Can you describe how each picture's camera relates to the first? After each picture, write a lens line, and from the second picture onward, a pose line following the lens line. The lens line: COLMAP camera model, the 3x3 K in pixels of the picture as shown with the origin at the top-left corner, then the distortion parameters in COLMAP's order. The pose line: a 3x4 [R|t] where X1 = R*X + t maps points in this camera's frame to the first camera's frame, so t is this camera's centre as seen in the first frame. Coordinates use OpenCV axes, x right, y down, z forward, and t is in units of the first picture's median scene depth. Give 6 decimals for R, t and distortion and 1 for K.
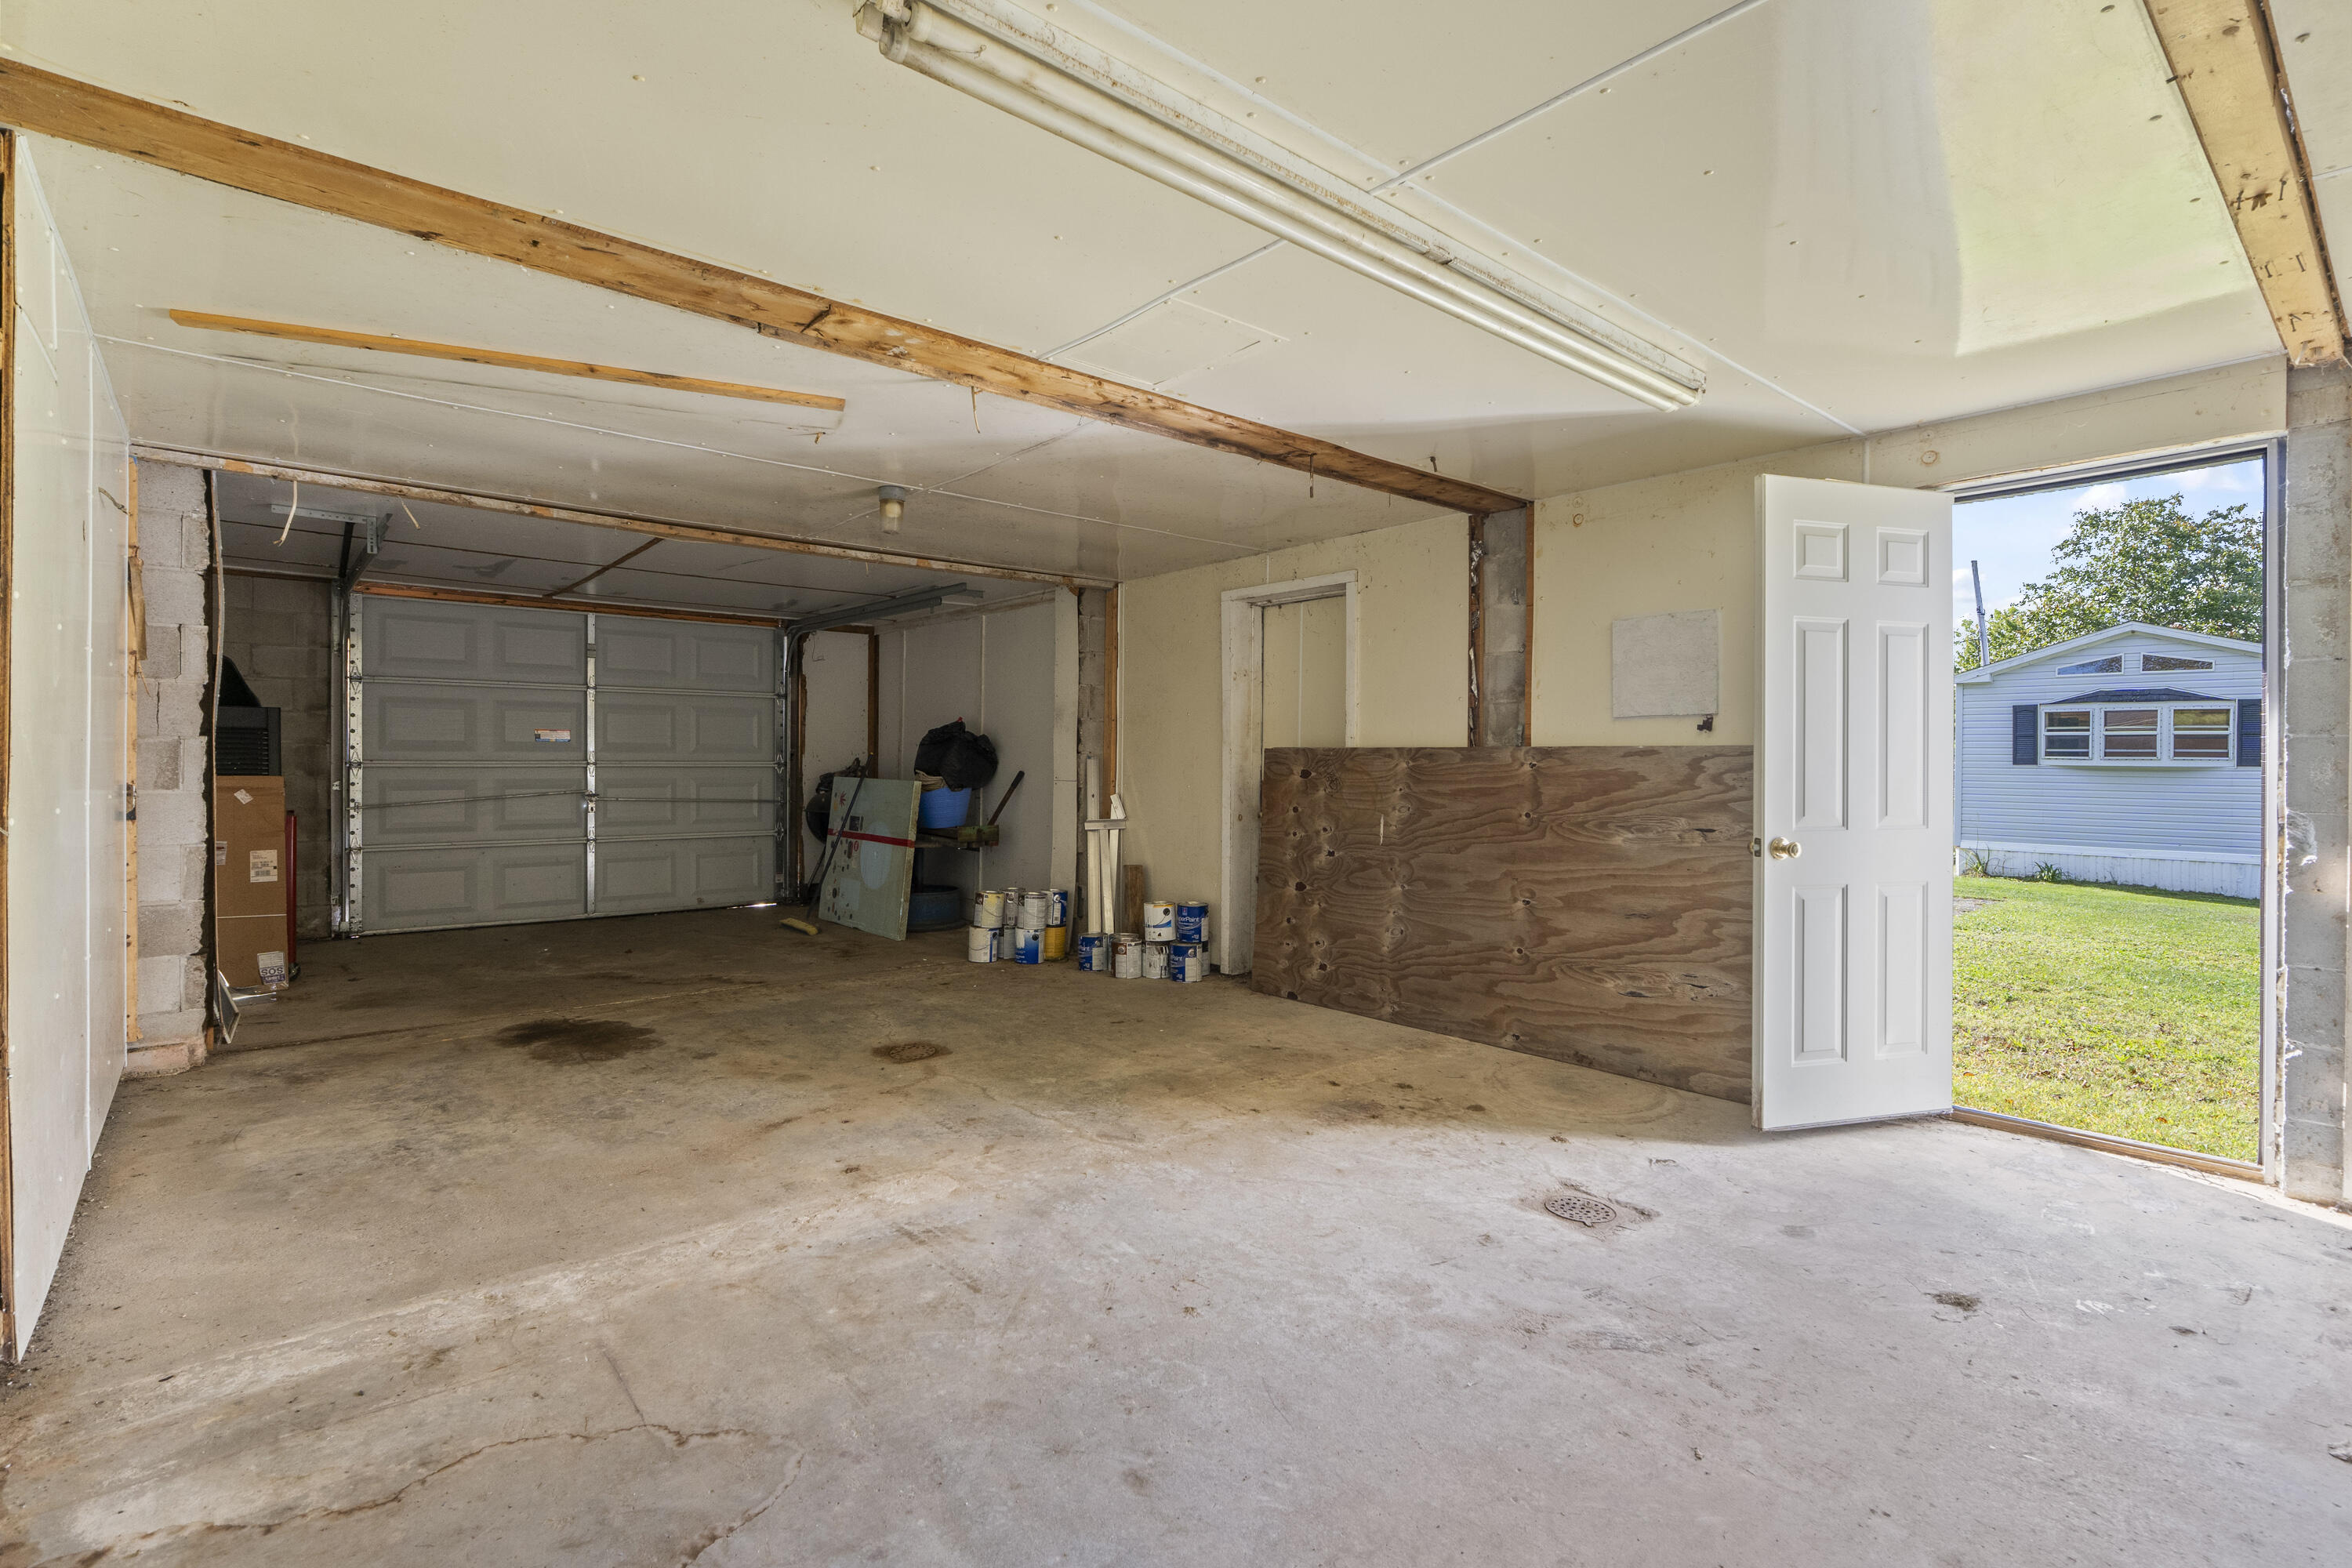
lens RADIAL K [[1097.7, 0, 1166.2], [0, 1097.7, 775.4], [0, 0, 1]] dist [-0.003634, -0.000010]
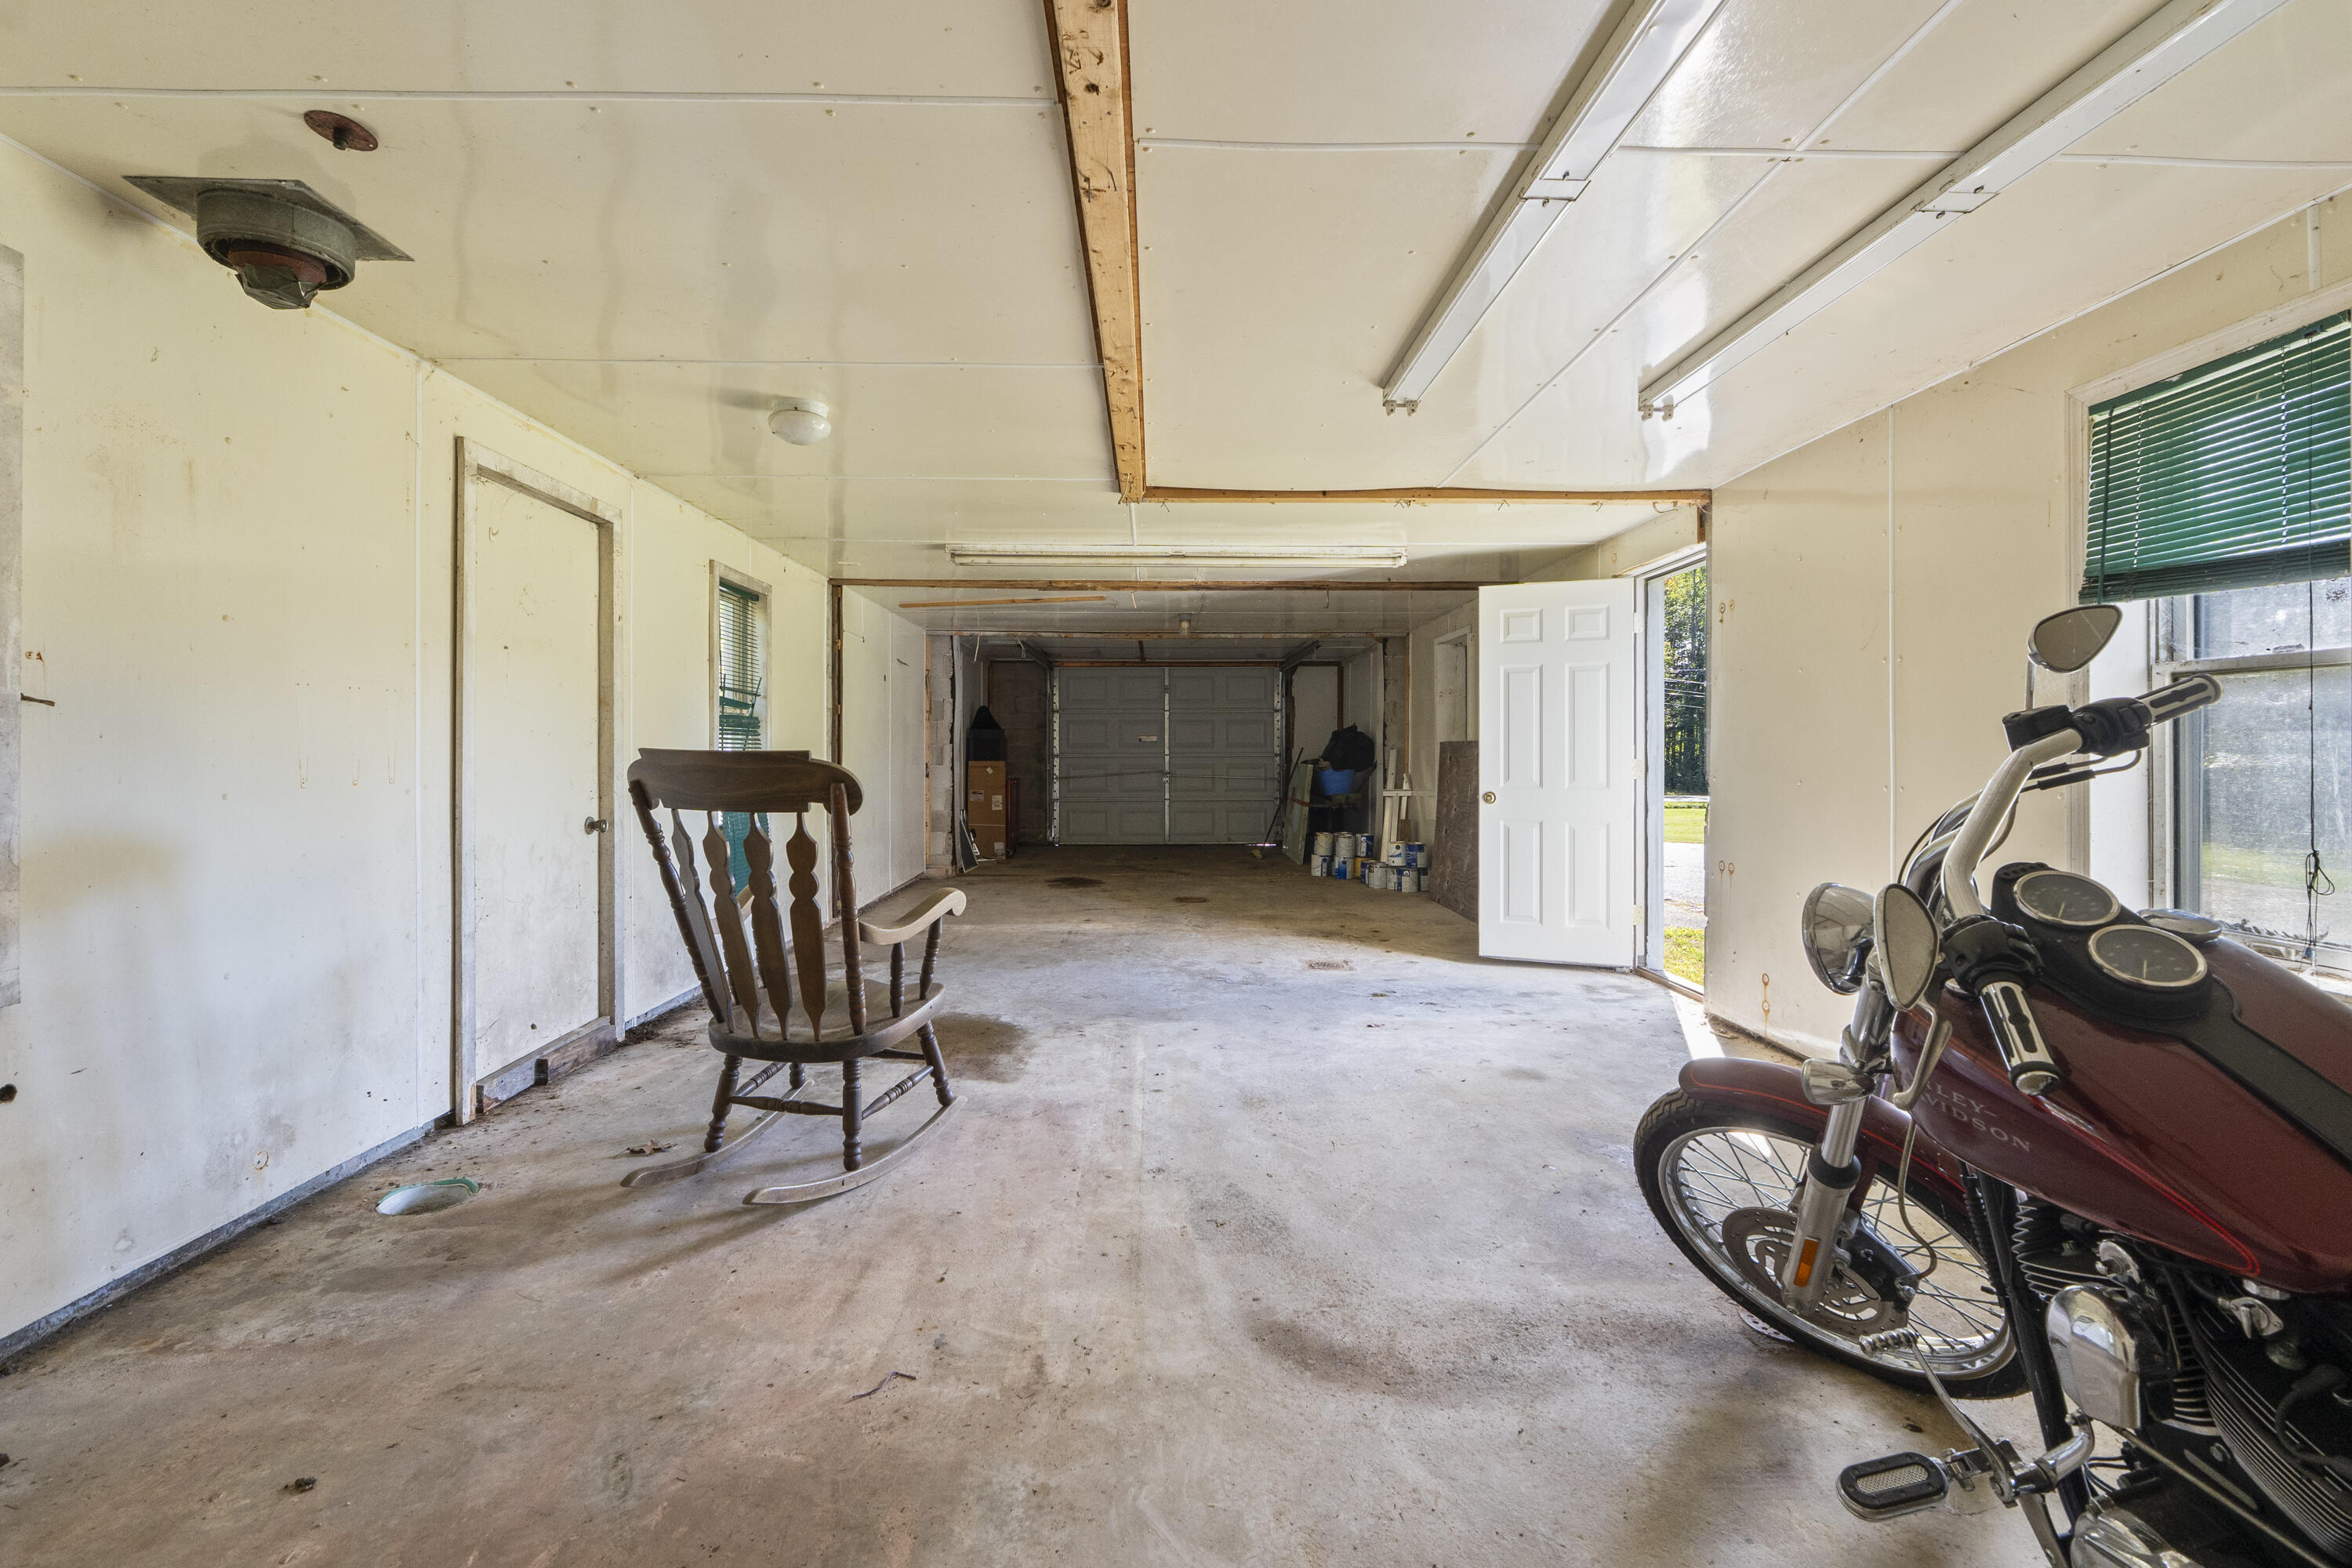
lens RADIAL K [[993.3, 0, 1156.1], [0, 993.3, 764.4], [0, 0, 1]] dist [-0.005732, -0.000305]
pose [[0.779288, 0.000406, -0.626665, 0.610567], [-0.001439, 0.999998, -0.001142, 0.008497], [0.626664, 0.001792, 0.779288, -0.312142]]
